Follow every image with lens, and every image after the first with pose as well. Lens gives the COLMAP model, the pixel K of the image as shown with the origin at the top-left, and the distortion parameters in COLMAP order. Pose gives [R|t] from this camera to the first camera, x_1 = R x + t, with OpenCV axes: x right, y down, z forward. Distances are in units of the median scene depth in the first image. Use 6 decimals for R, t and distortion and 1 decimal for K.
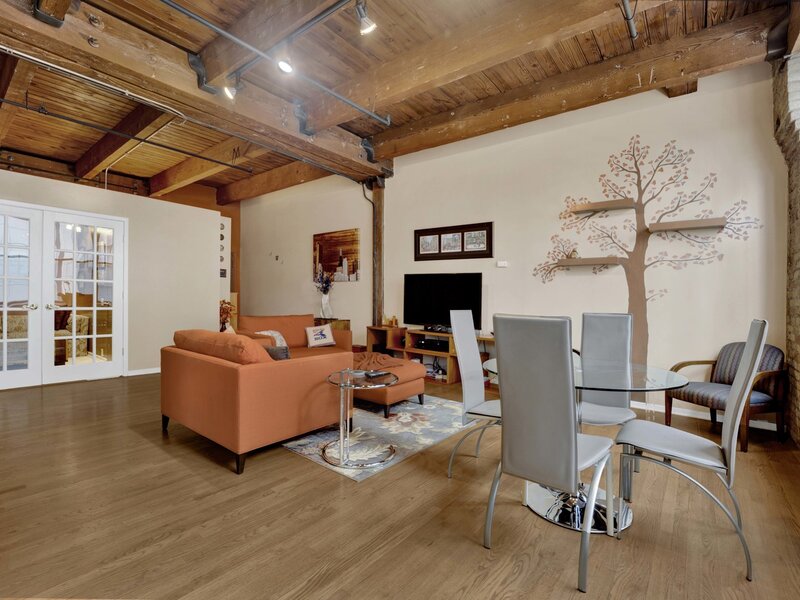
lens RADIAL K [[383.6, 0, 396.7], [0, 383.6, 298.4], [0, 0, 1]] dist [-0.029008, -0.002474]
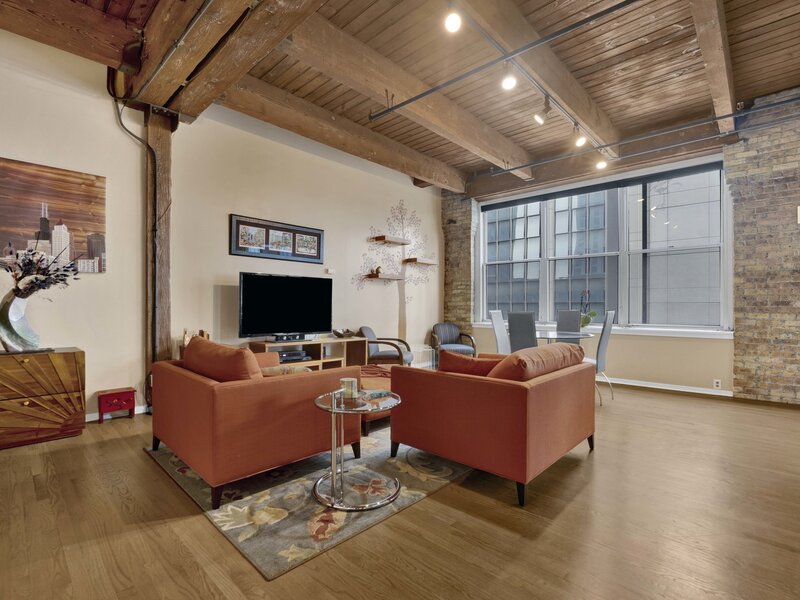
lens RADIAL K [[383.6, 0, 396.1], [0, 383.6, 302.7], [0, 0, 1]] dist [-0.029008, -0.002474]
pose [[0.088587, -0.020414, 0.995859, -0.877995], [-0.009431, 0.999728, 0.021332, -0.027251], [-0.996024, -0.011282, 0.088371, 0.779548]]
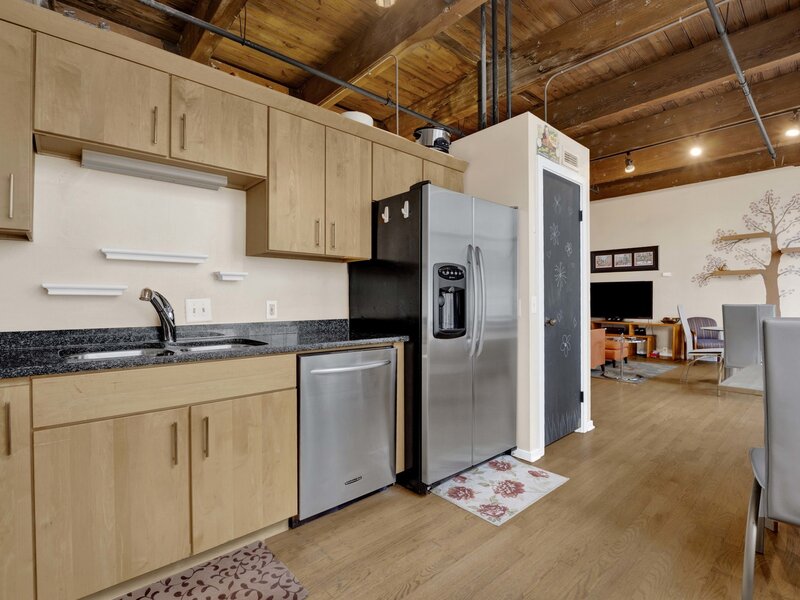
lens RADIAL K [[383.6, 0, 398.4], [0, 383.6, 305.8], [0, 0, 1]] dist [-0.029008, -0.002474]
pose [[0.982677, -0.029790, -0.182915, -0.520467], [0.033664, 0.999269, 0.018108, -0.033112], [0.182241, -0.023952, 0.982962, -0.677768]]
